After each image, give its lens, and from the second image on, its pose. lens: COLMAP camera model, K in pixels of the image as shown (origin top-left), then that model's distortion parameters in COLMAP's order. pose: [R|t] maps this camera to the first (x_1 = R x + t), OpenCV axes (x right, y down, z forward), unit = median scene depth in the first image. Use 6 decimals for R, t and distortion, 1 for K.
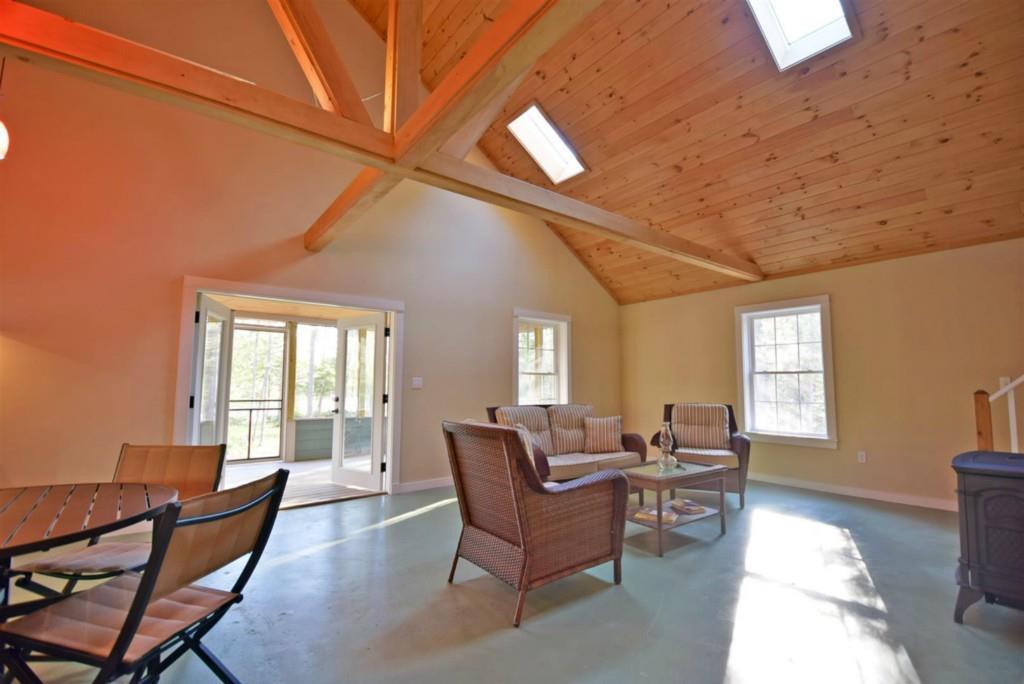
lens RADIAL K [[452.2, 0, 515.0], [0, 452.2, 347.8], [0, 0, 1]] dist [0.010250, -0.000188]
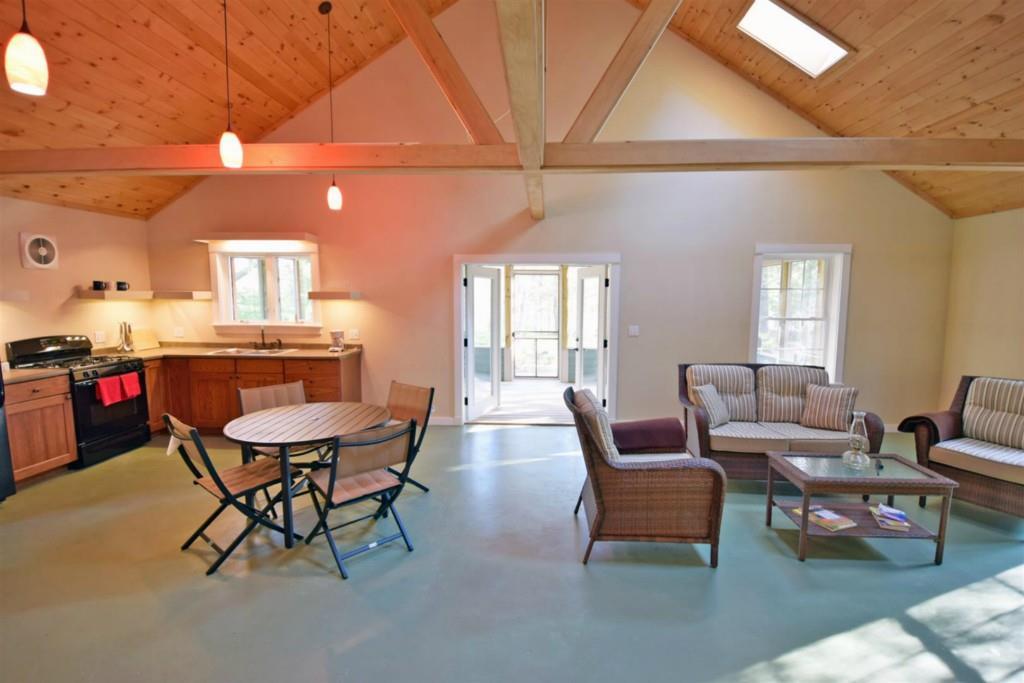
lens RADIAL K [[460.5, 0, 513.8], [0, 460.5, 346.9], [0, 0, 1]] dist [0.011859, -0.018381]
pose [[0.751546, 0.070870, -0.655862, 0.281494], [0.056865, 0.983552, 0.171440, -0.085357], [0.657225, -0.166141, 0.735155, 0.020310]]
